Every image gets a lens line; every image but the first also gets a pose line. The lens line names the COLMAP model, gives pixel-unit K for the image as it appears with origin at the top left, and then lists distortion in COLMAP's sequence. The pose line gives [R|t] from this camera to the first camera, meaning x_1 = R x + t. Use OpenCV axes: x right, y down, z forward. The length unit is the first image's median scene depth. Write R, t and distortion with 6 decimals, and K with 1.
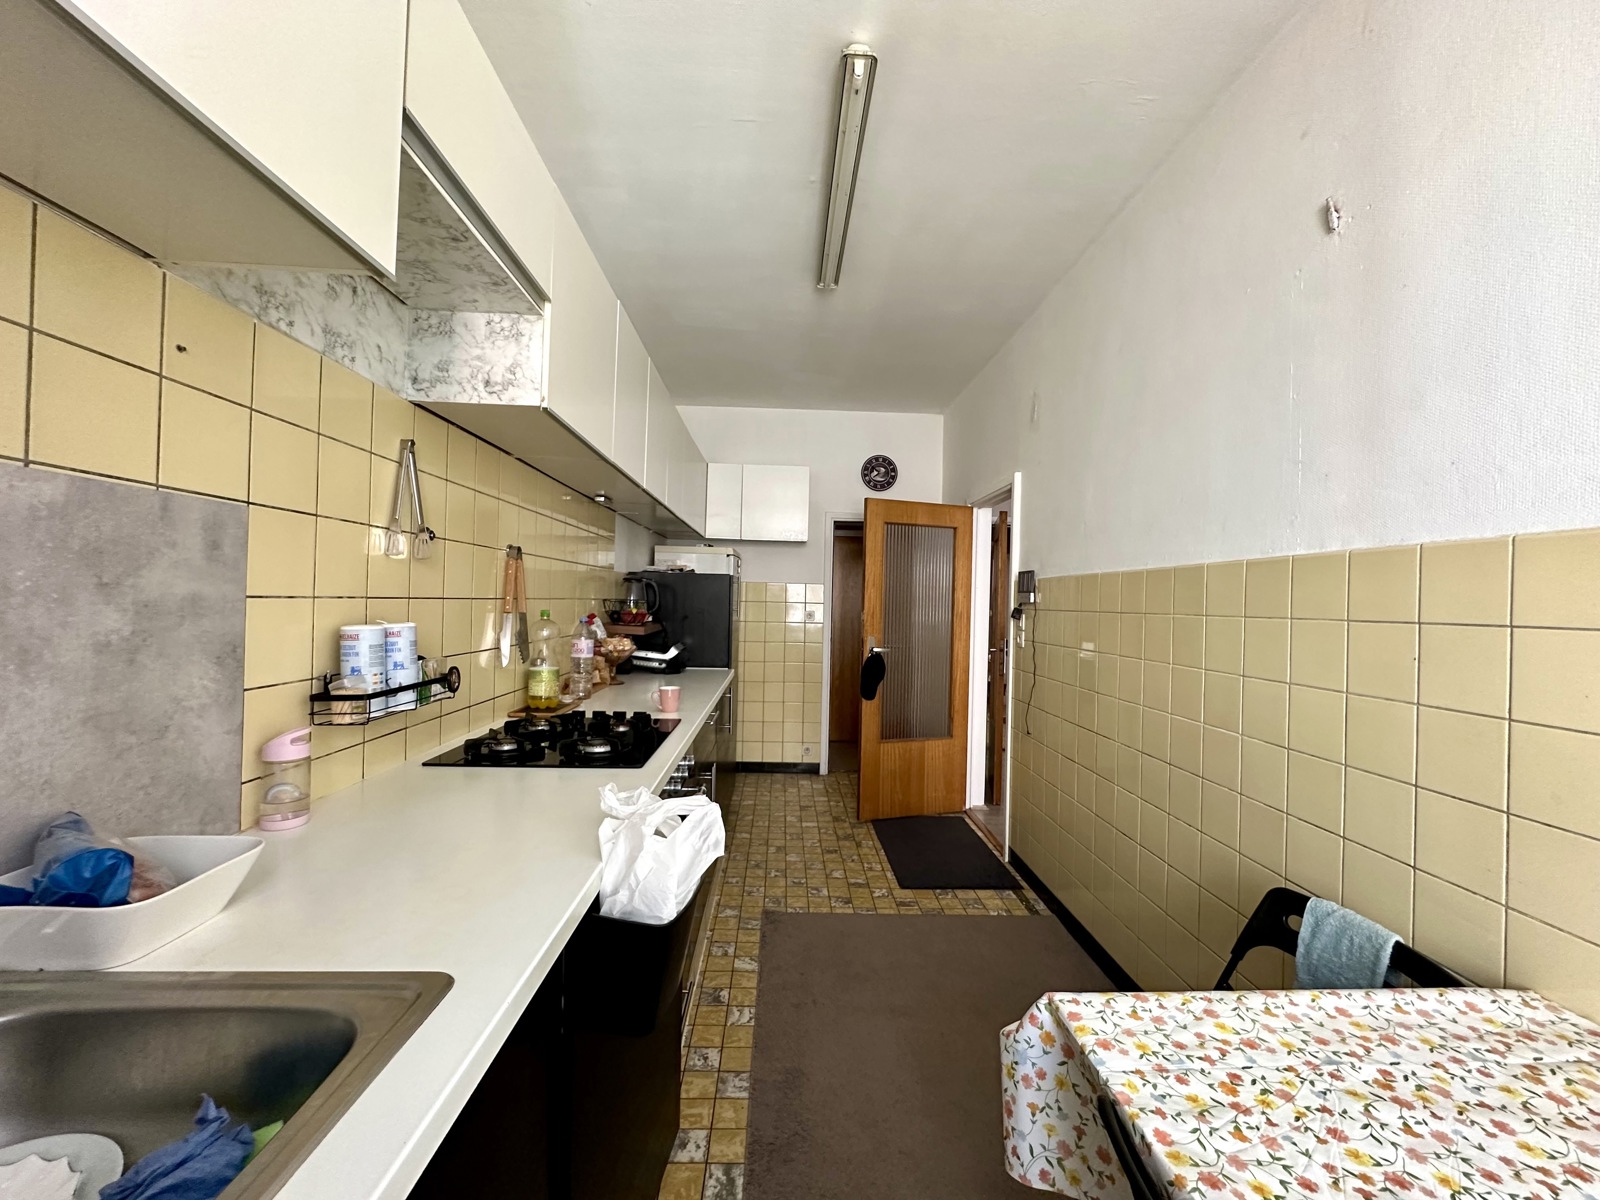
lens RADIAL K [[637.4, 0, 800.0], [0, 637.4, 600.0], [0, 0, 1]] dist [-0.000460, 0.000210]
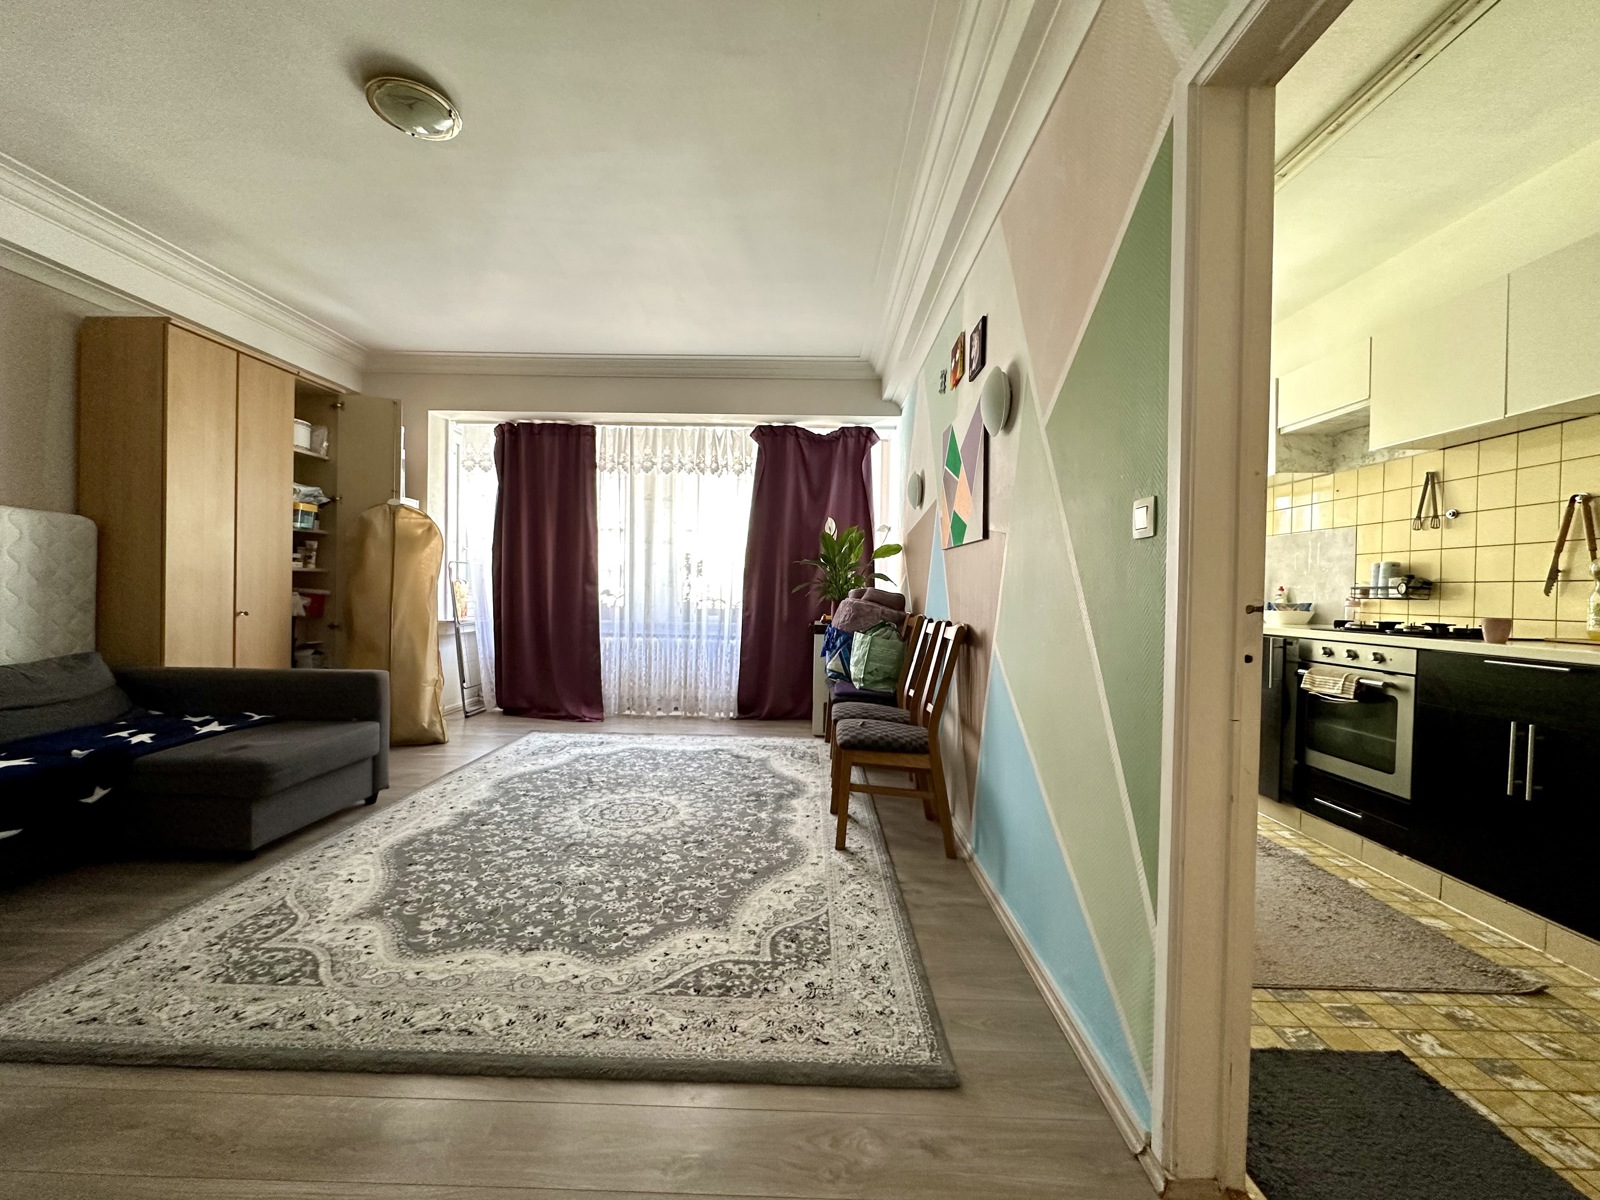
lens RADIAL K [[638.2, 0, 800.0], [0, 638.2, 600.0], [0, 0, 1]] dist [-0.003409, 0.000368]
pose [[-0.998427, -0.033307, 0.045111, 1.007432], [-0.032862, 0.999404, 0.010587, 0.162525], [-0.045436, 0.009088, -0.998926, 2.455499]]
